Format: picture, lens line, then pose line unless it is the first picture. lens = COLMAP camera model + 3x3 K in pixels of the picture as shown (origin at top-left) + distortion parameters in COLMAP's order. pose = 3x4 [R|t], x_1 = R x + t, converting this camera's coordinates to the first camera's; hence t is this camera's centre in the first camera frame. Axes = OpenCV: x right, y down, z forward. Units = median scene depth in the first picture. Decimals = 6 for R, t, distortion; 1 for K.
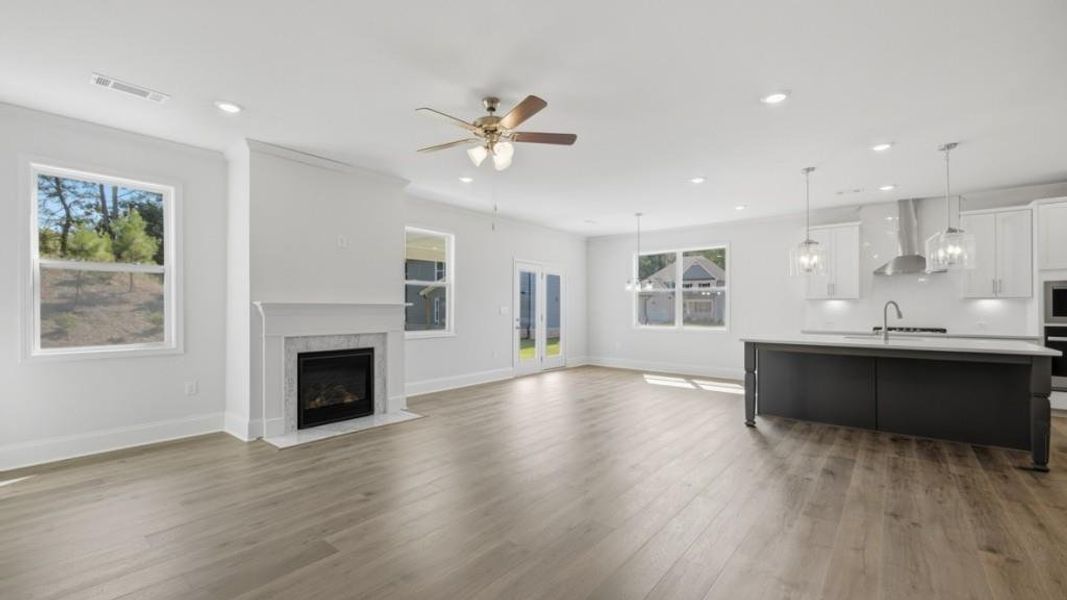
lens RADIAL K [[449.5, 0, 533.6], [0, 449.5, 307.4], [0, 0, 1]] dist [0.001021, -0.001189]
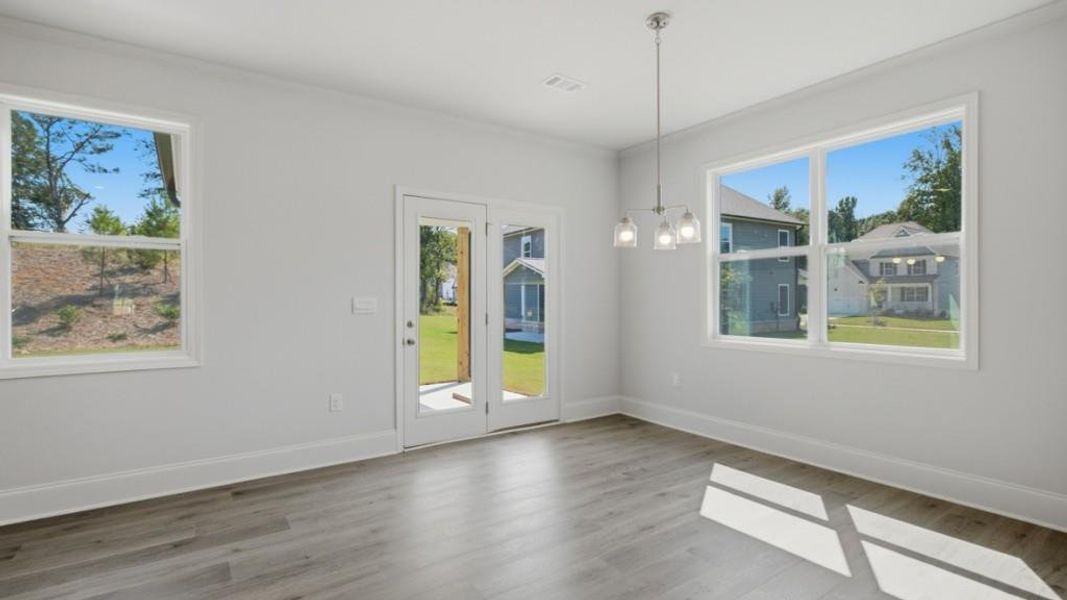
lens RADIAL K [[501.1, 0, 536.0], [0, 501.1, 296.0], [0, 0, 1]] dist [0.004636, 0.000754]
pose [[0.959096, -0.006167, -0.283014, 0.323449], [0.005715, 0.999981, -0.002421, 0.001317], [0.283024, 0.000705, 0.959113, 0.782384]]
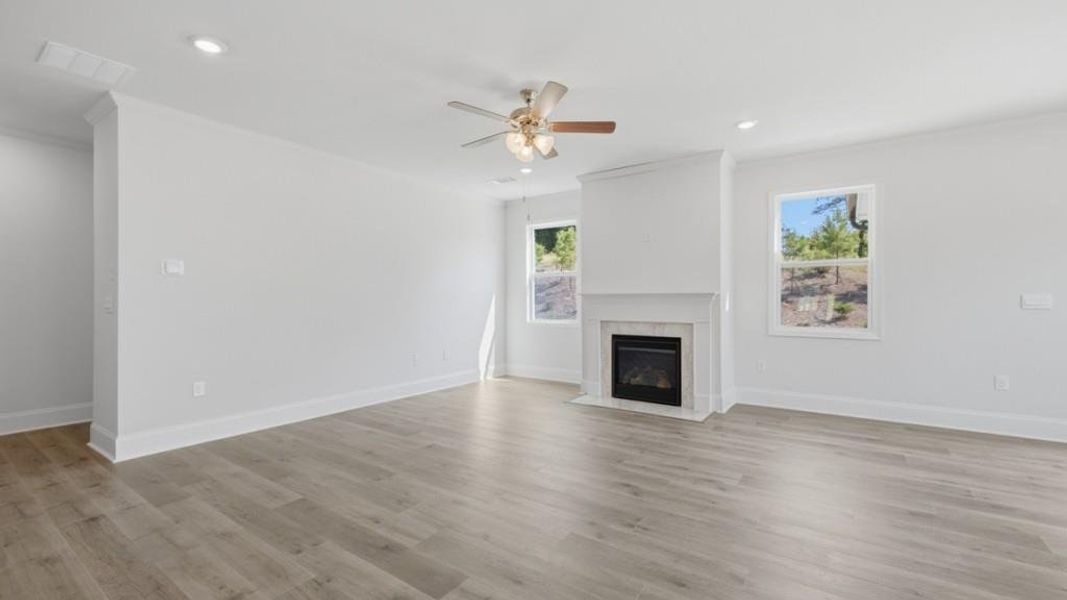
lens RADIAL K [[449.5, 0, 523.7], [0, 449.5, 301.5], [0, 0, 1]] dist [0.001021, -0.001189]
pose [[0.048782, 0.004771, -0.998798, 0.549151], [0.004974, 0.999975, 0.005019, 0.003475], [0.998797, -0.005213, 0.048757, 0.560430]]
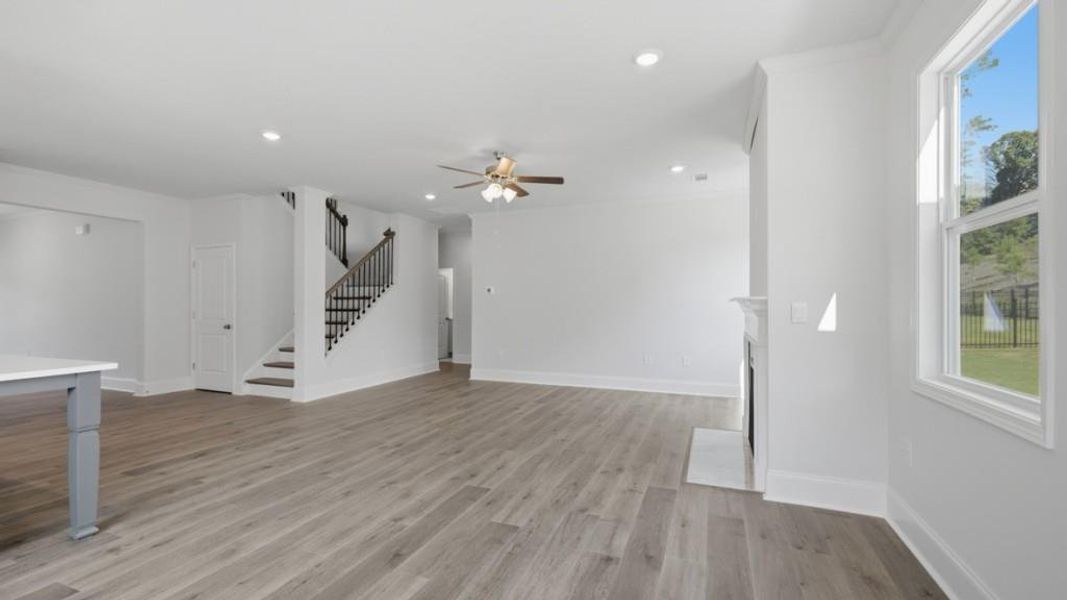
lens RADIAL K [[449.5, 0, 533.1], [0, 449.5, 301.9], [0, 0, 1]] dist [0.001021, -0.001189]
pose [[-0.956060, -0.002329, -0.293162, 0.123676], [0.000191, 0.999963, -0.008566, 0.001478], [0.293171, -0.008245, -0.956024, 1.385584]]
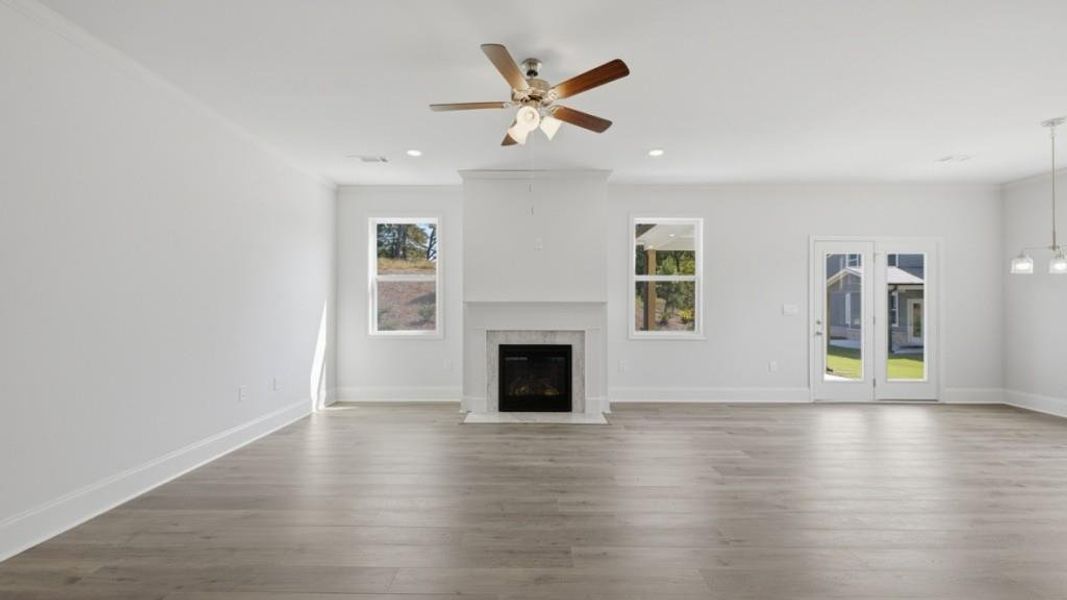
lens RADIAL K [[449.5, 0, 527.4], [0, 449.5, 303.0], [0, 0, 1]] dist [0.001021, -0.001189]
pose [[0.616221, -0.005005, -0.787557, 0.342575], [0.000405, 0.999982, -0.006038, 0.001287], [0.787573, 0.003401, 0.616212, 0.277215]]
